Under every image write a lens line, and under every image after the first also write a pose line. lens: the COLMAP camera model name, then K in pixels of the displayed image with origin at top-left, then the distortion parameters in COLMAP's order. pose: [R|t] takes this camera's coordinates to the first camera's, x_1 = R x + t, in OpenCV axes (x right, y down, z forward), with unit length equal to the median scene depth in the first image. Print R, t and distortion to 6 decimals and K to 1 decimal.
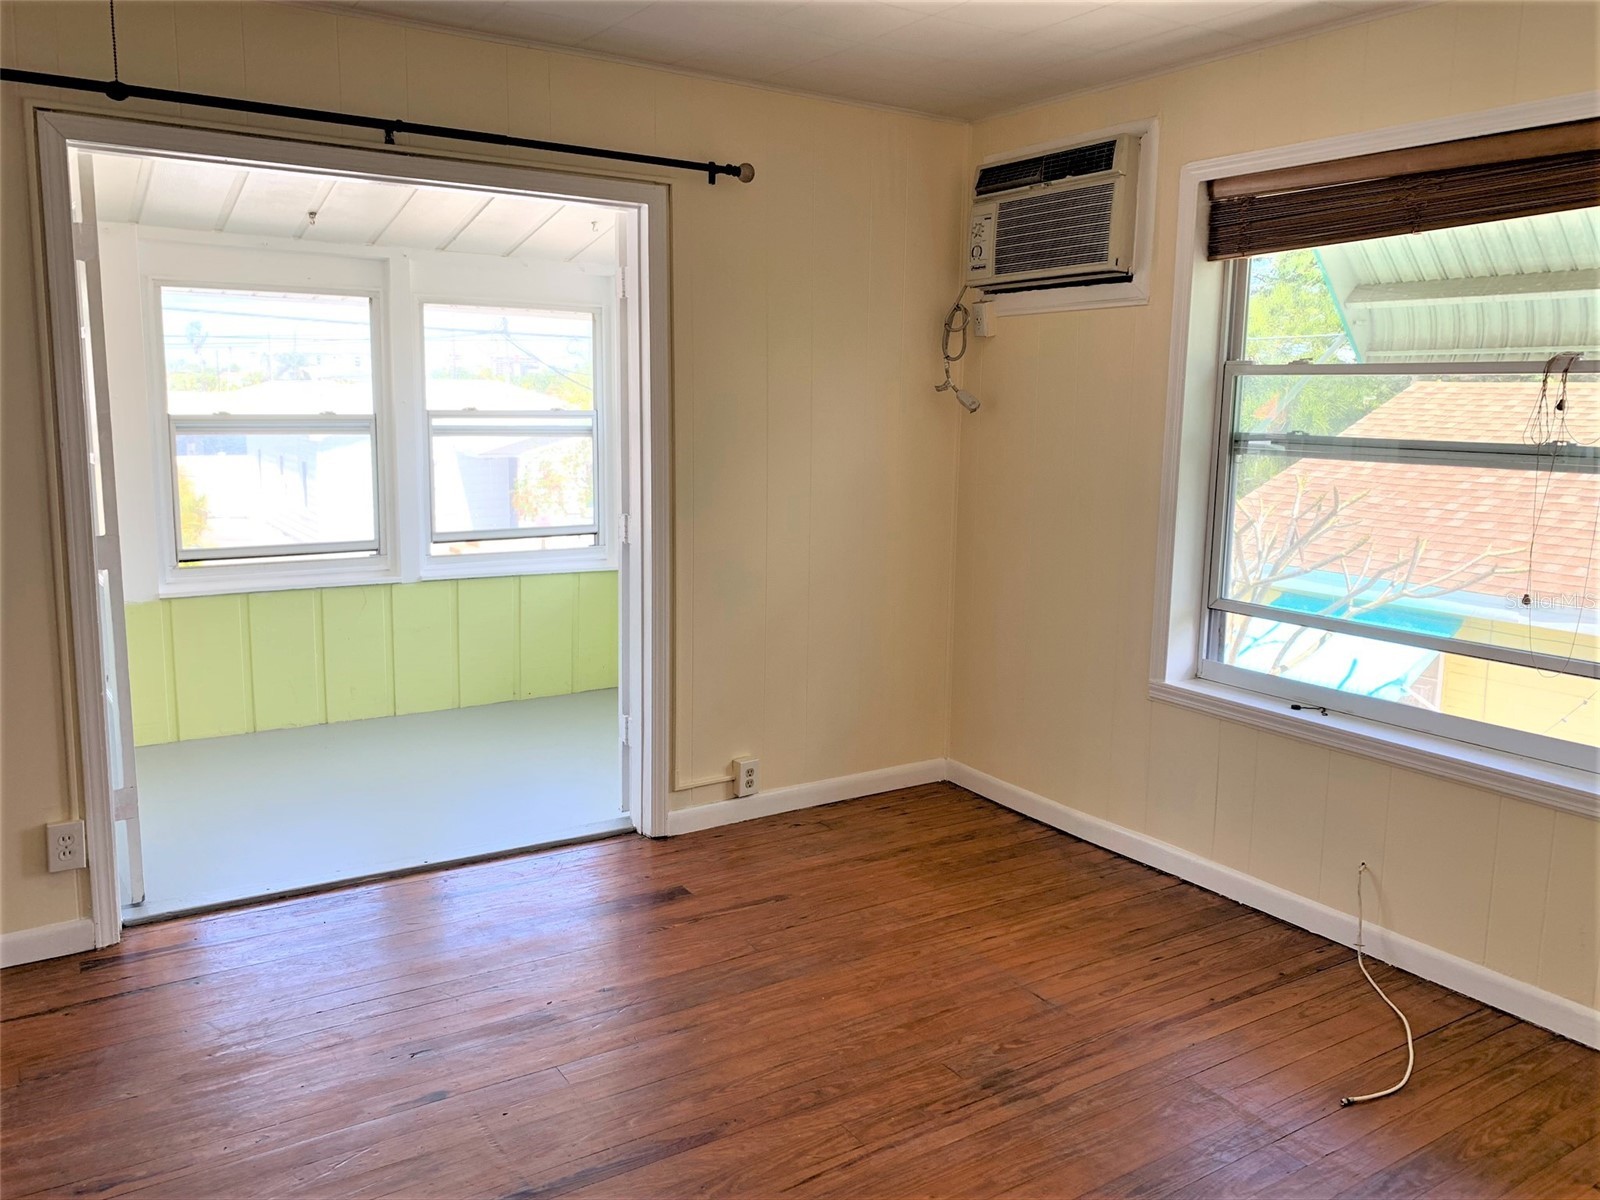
lens RADIAL K [[1222.5, 0, 798.2], [0, 1222.5, 579.8], [0, 0, 1]] dist [0.007861, -0.002078]
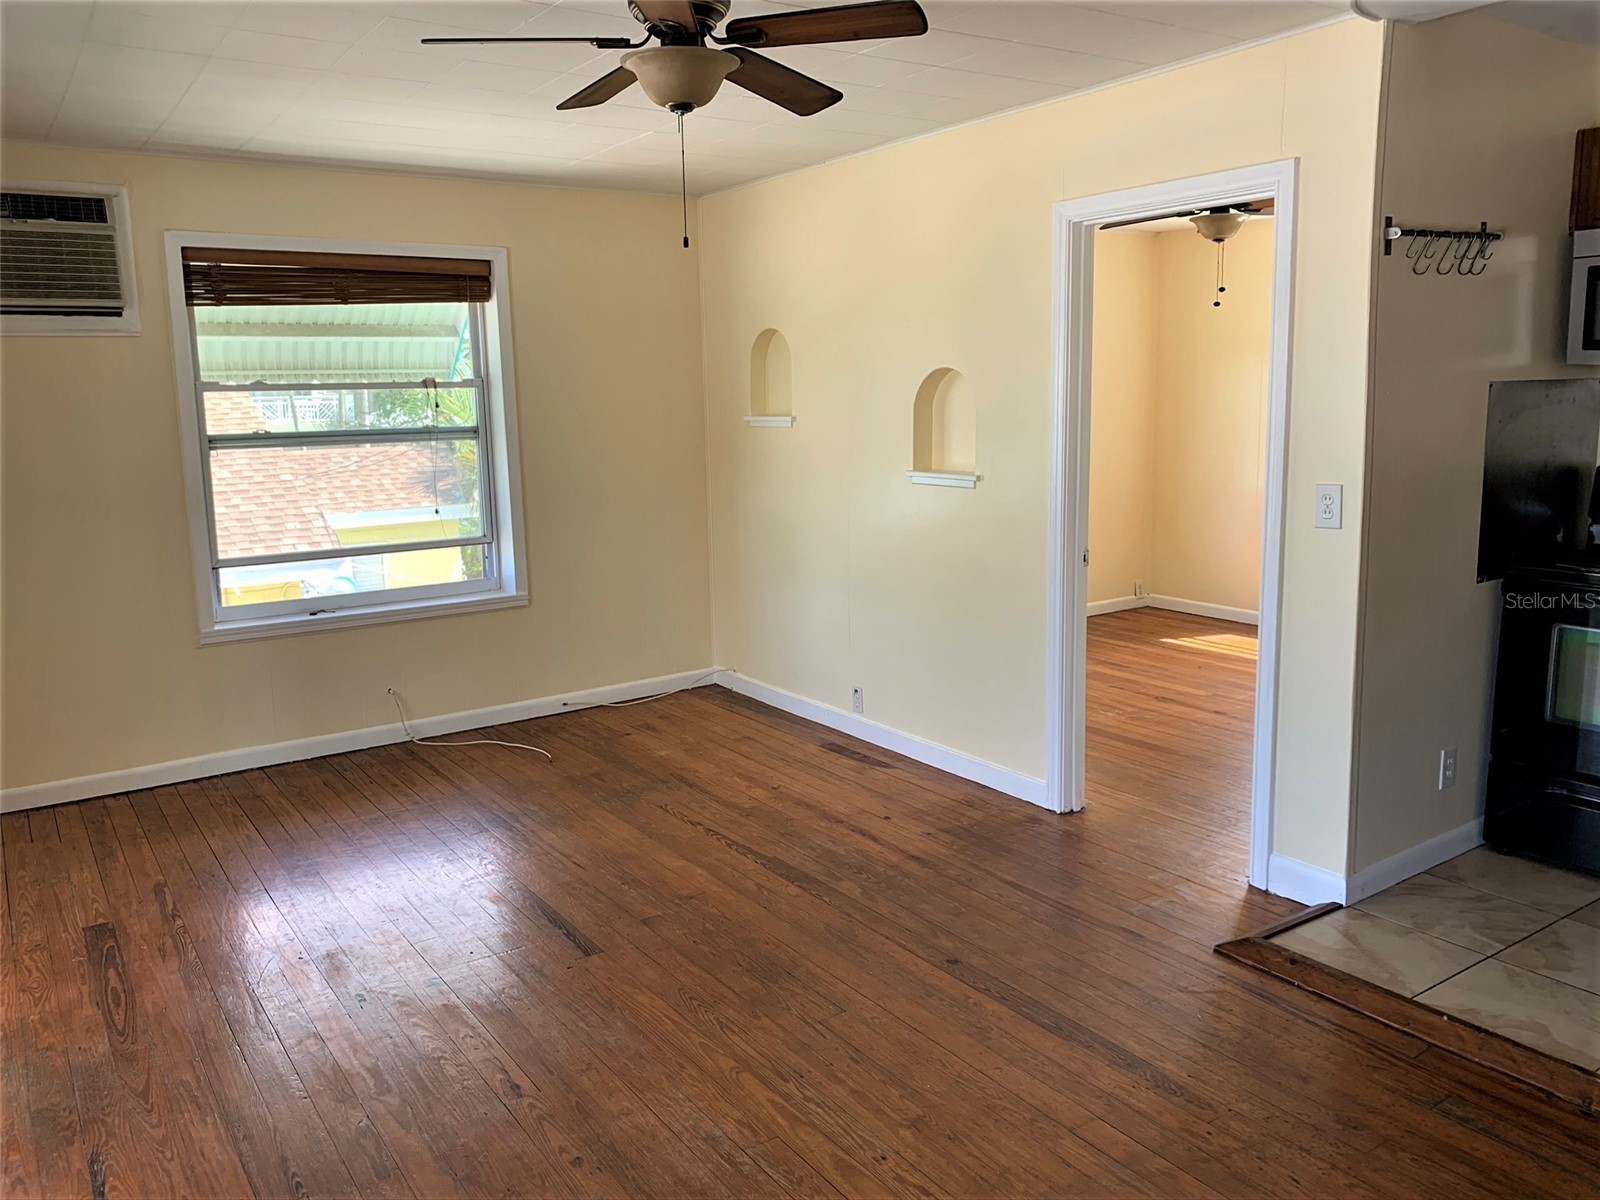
lens RADIAL K [[1222.5, 0, 798.2], [0, 1222.5, 579.8], [0, 0, 1]] dist [0.007861, -0.002078]
pose [[-0.033530, -0.163103, 0.986039, -1.037976], [0.174516, 0.970481, 0.166464, -0.078535], [-0.984083, 0.177662, -0.004076, 0.407316]]
